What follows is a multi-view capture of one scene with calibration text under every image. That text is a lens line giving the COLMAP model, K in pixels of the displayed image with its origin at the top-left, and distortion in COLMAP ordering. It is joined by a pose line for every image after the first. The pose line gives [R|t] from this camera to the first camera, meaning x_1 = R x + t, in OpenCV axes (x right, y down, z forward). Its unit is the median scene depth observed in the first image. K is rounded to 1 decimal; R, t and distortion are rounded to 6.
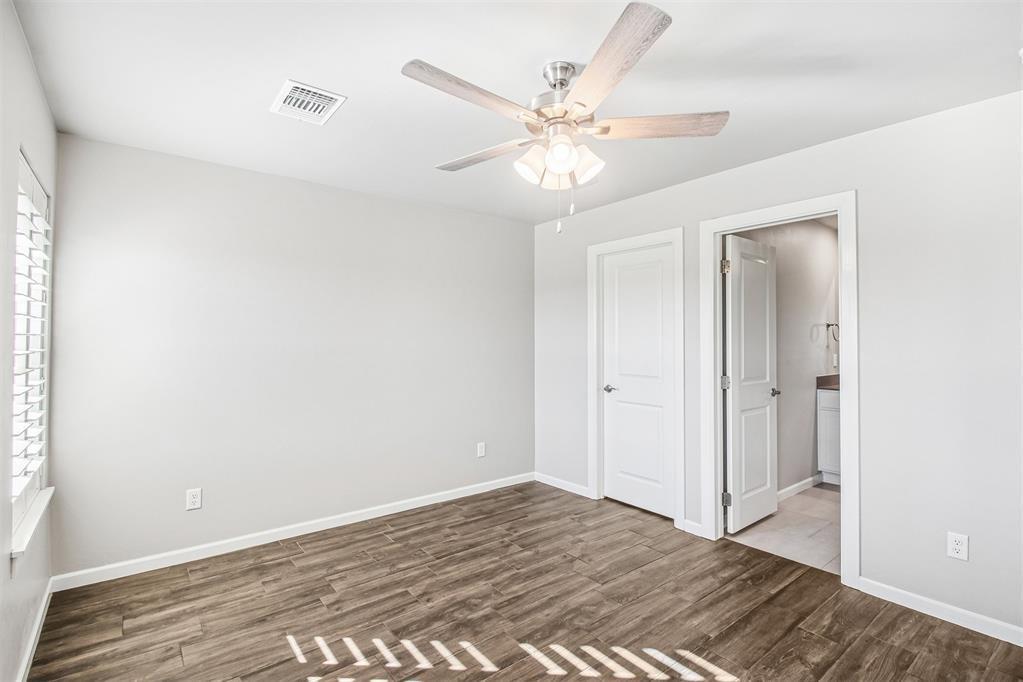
lens RADIAL K [[478.8, 0, 512.3], [0, 478.8, 338.2], [0, 0, 1]] dist [0.010023, -0.014890]
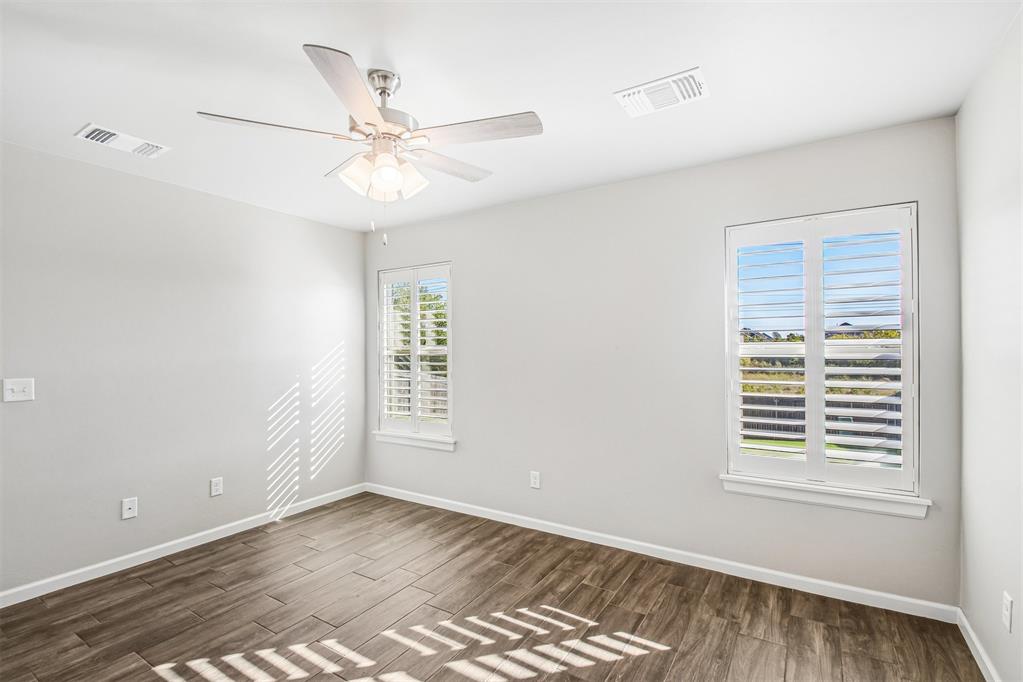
lens RADIAL K [[478.8, 0, 506.1], [0, 478.8, 349.4], [0, 0, 1]] dist [0.010023, -0.014890]
pose [[-0.946862, 0.002941, -0.321628, 0.116163], [0.003969, 0.999989, -0.002541, 0.004108], [0.321617, -0.003683, -0.946863, 1.290576]]
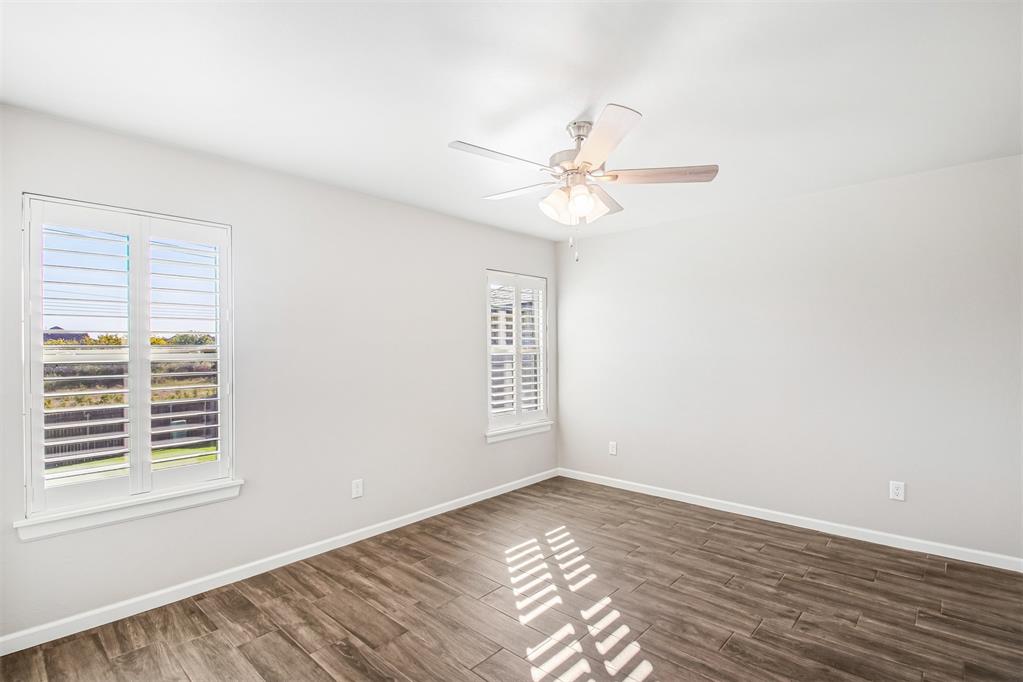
lens RADIAL K [[478.8, 0, 511.2], [0, 478.8, 343.1], [0, 0, 1]] dist [0.010023, -0.014890]
pose [[0.161321, -0.017816, -0.986741, 0.823040], [0.011320, 0.999805, -0.016201, 0.005457], [0.986837, -0.008556, 0.161491, 0.389964]]
